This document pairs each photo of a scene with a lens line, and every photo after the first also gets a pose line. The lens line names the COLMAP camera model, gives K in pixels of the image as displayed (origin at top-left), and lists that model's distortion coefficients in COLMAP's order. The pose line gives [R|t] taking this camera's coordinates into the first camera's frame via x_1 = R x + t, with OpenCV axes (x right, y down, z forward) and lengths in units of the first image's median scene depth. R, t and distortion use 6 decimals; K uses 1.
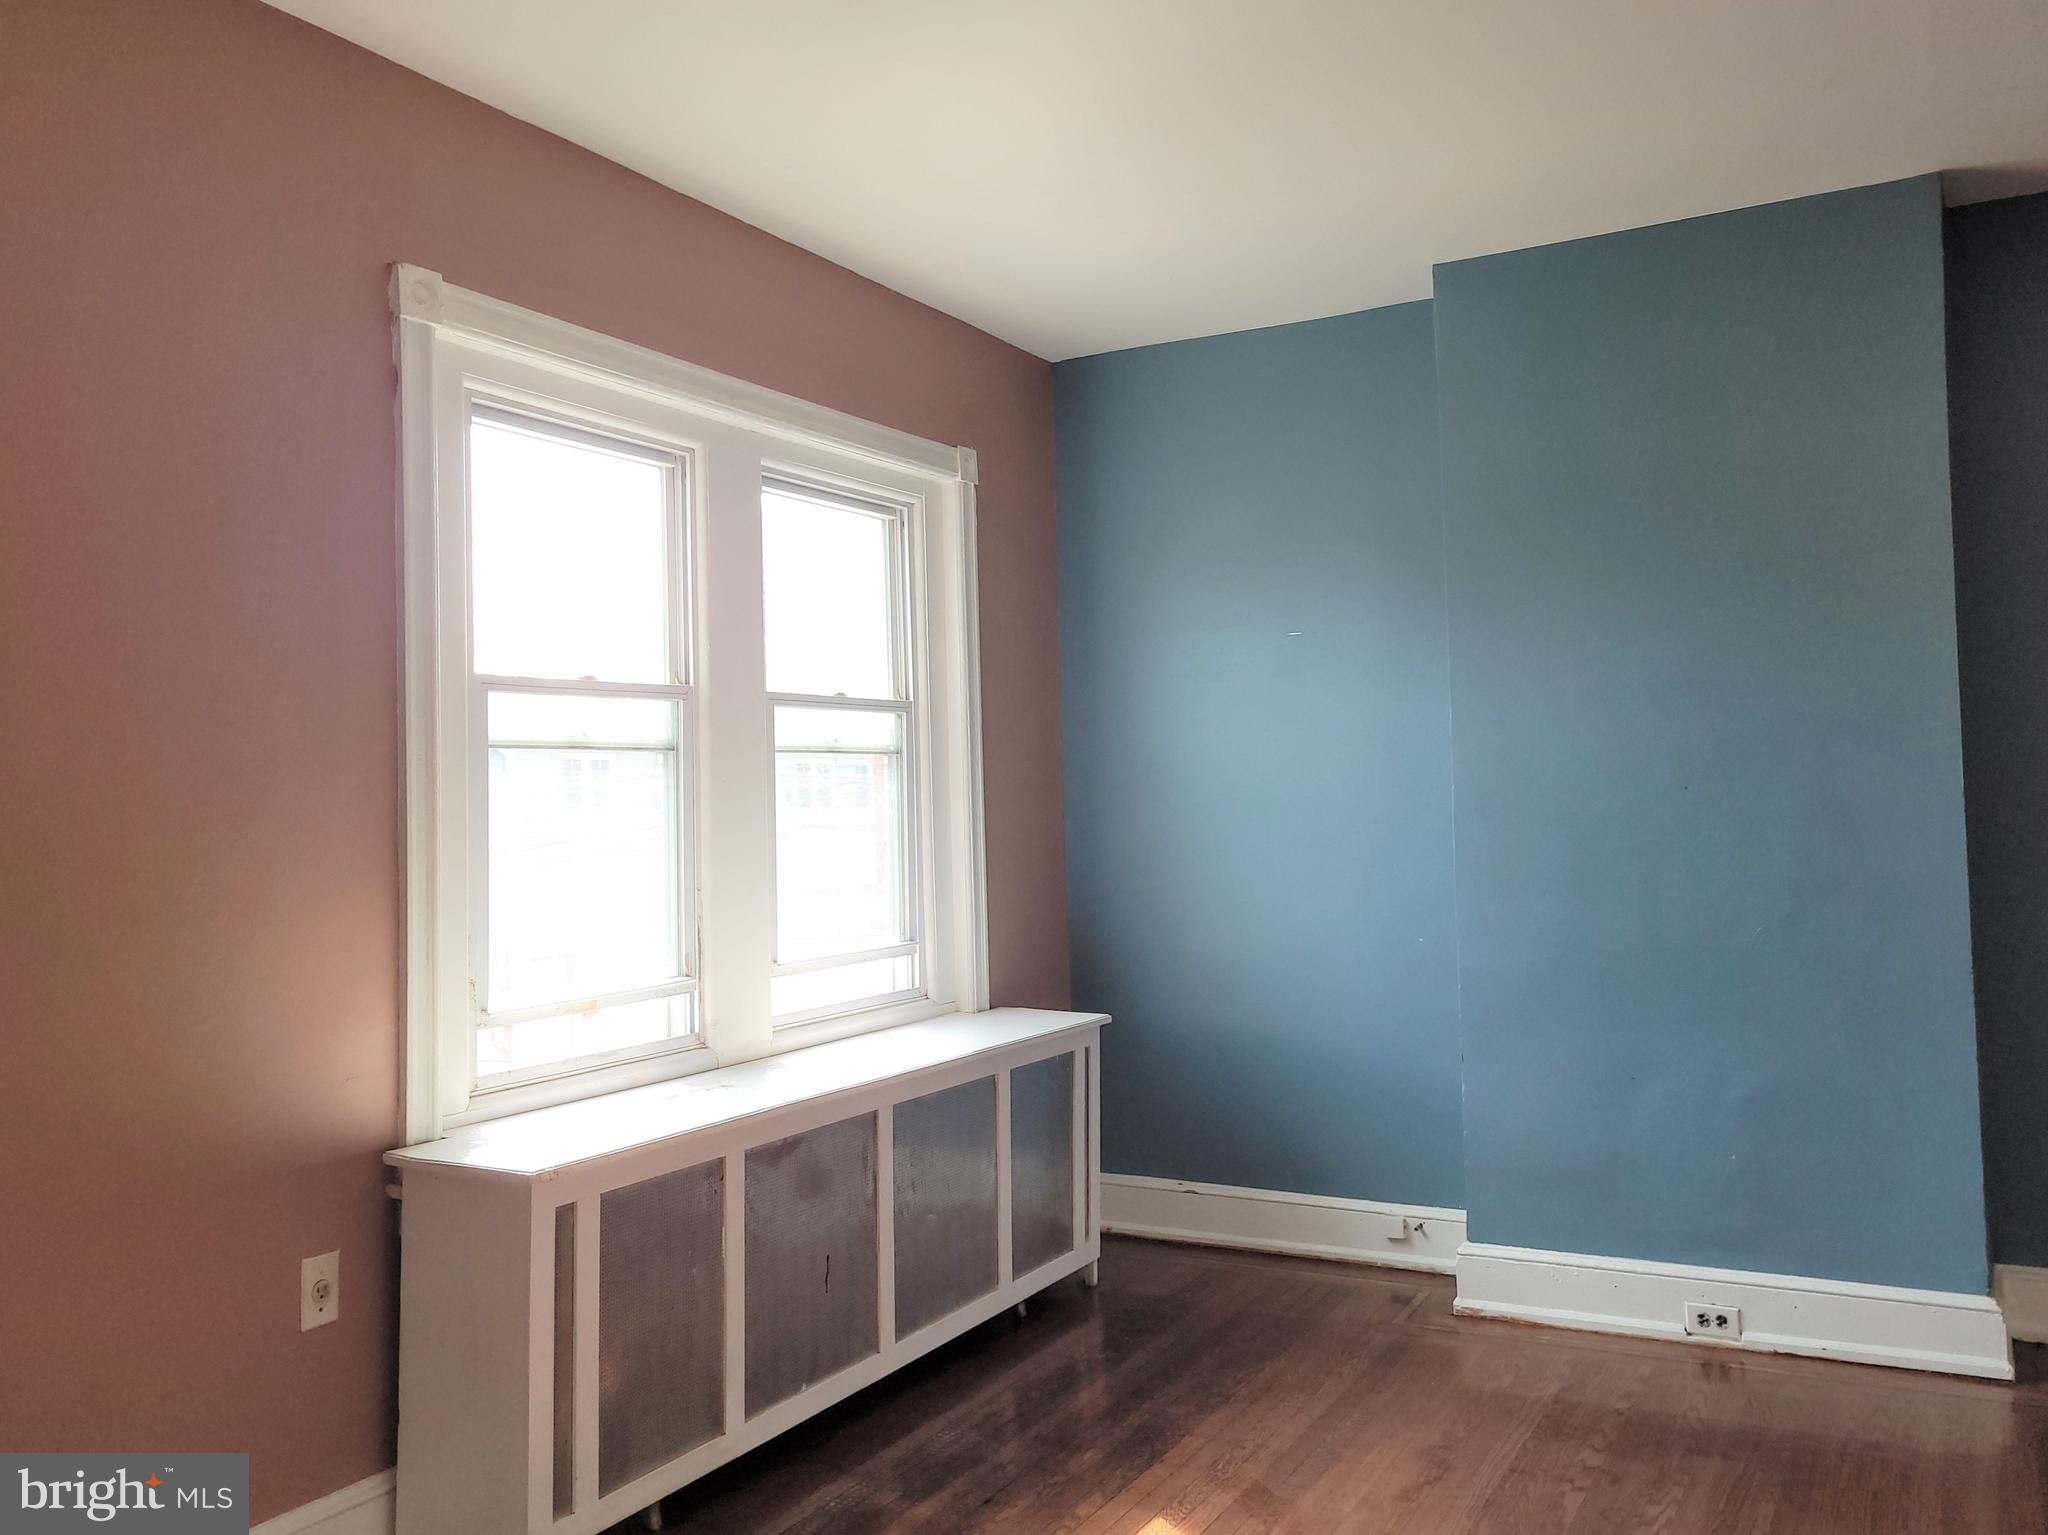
lens RADIAL K [[1706.6, 0, 1020.7], [0, 1706.6, 755.1], [0, 0, 1]] dist [0.016292, -0.004550]
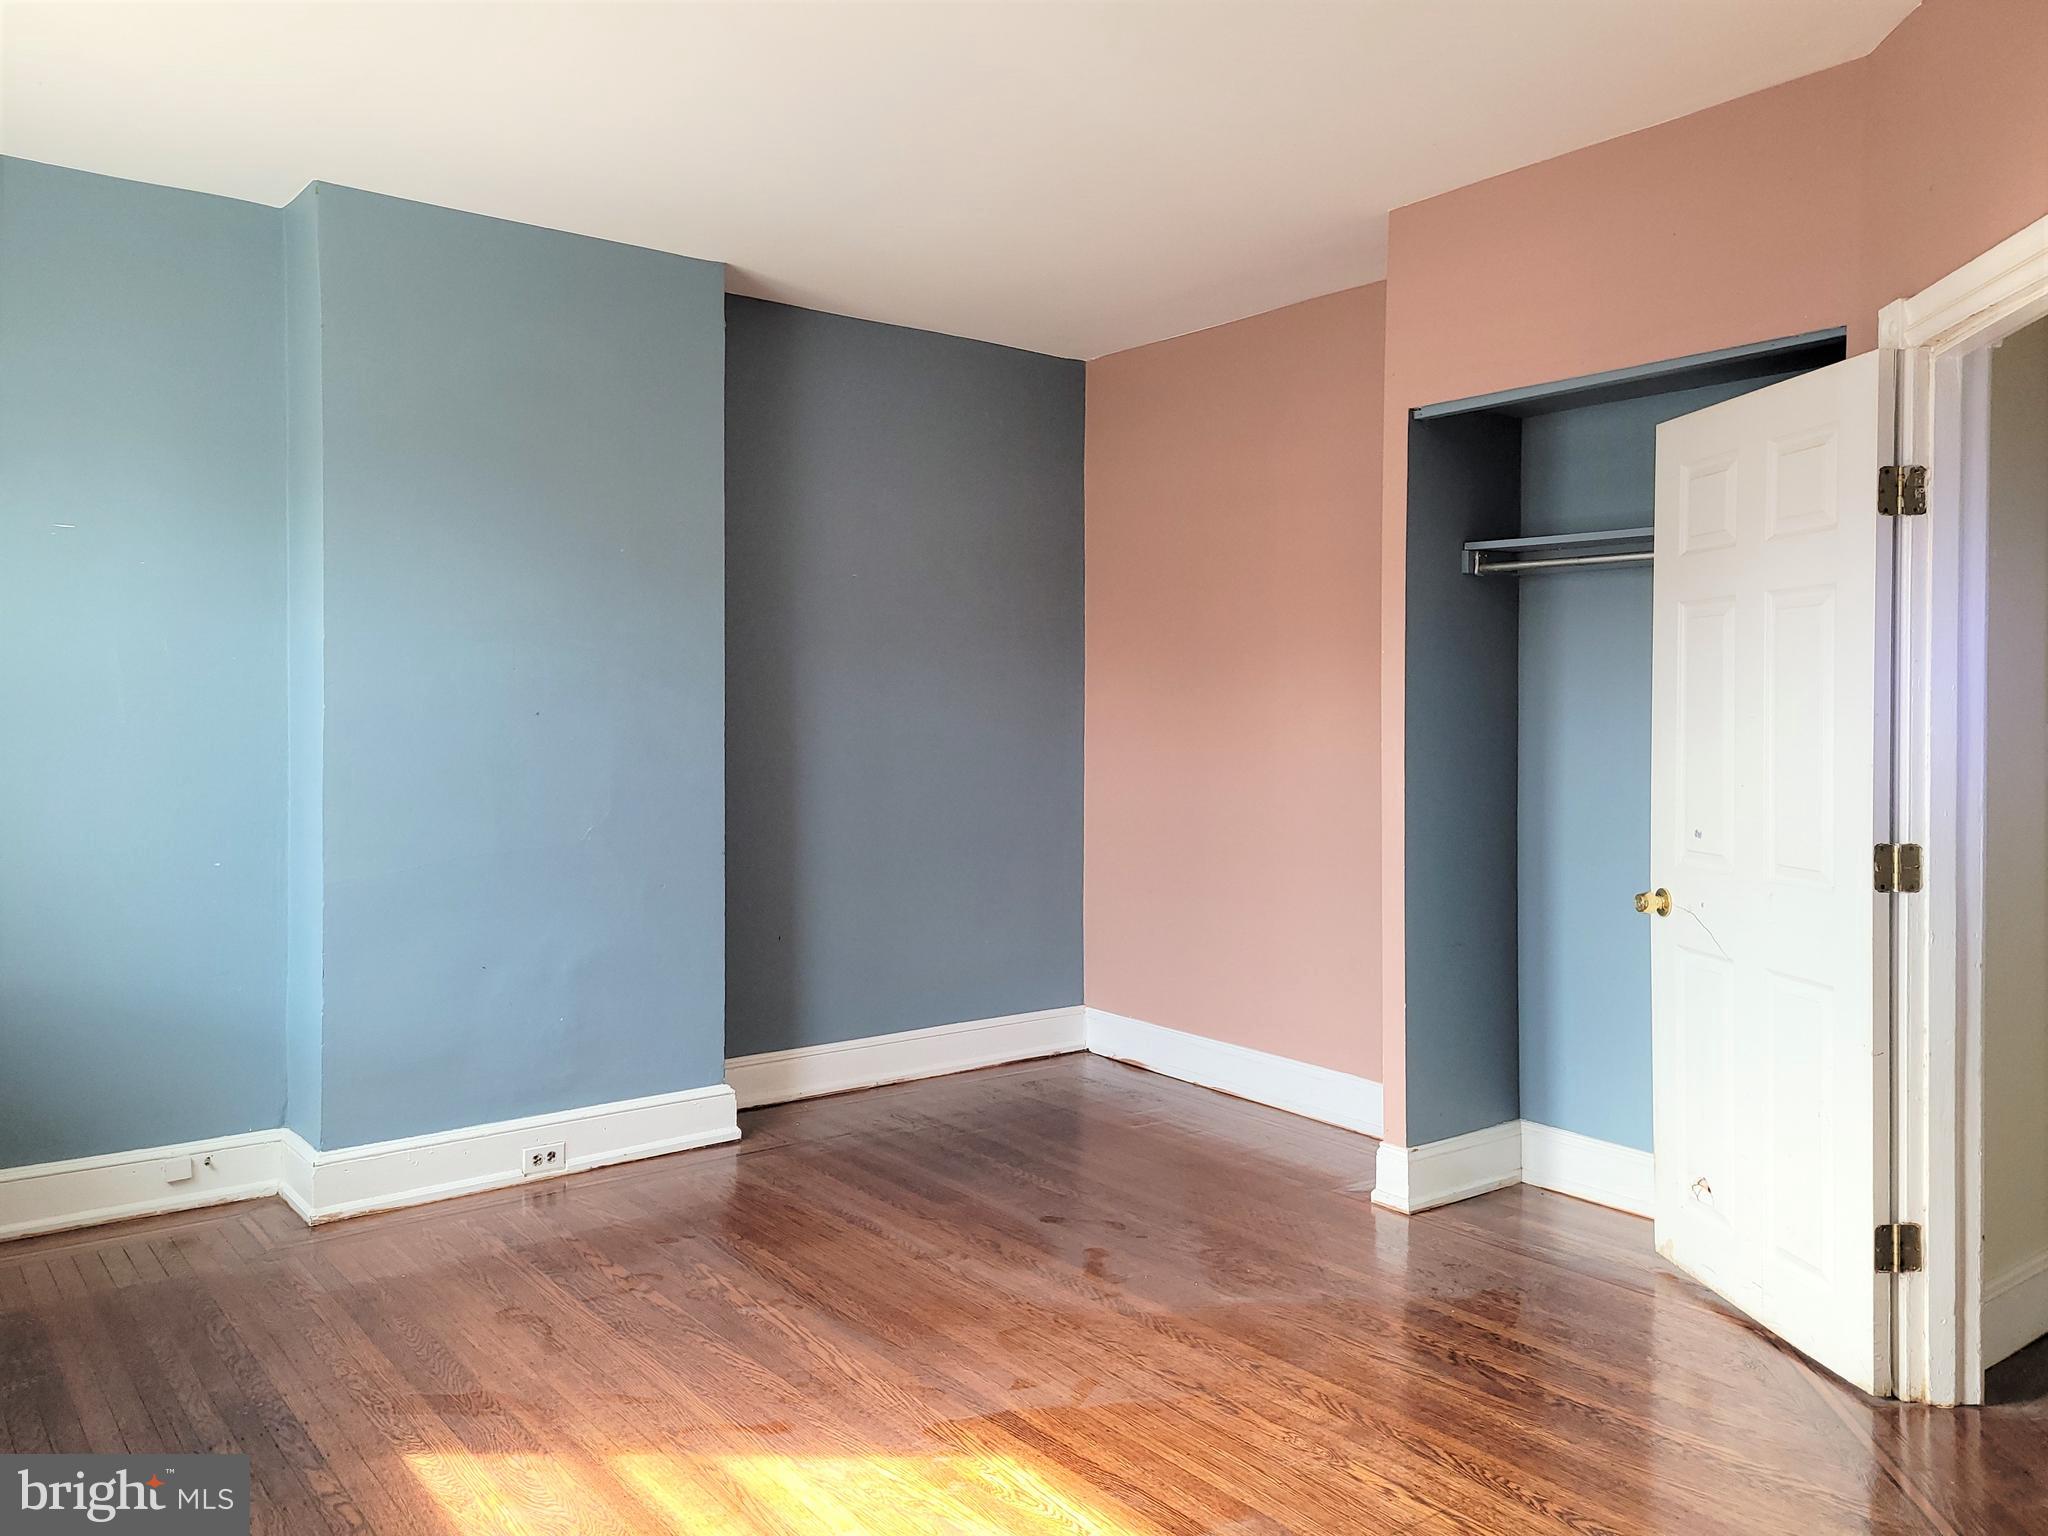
lens RADIAL K [[1550.1, 0, 1035.2], [0, 1550.1, 767.5], [0, 0, 1]] dist [0.040391, -0.017890]
pose [[0.399442, -0.011003, 0.916692, -0.468243], [-0.031309, 0.999181, 0.025636, 0.018678], [-0.916224, -0.038941, 0.398770, 0.268110]]
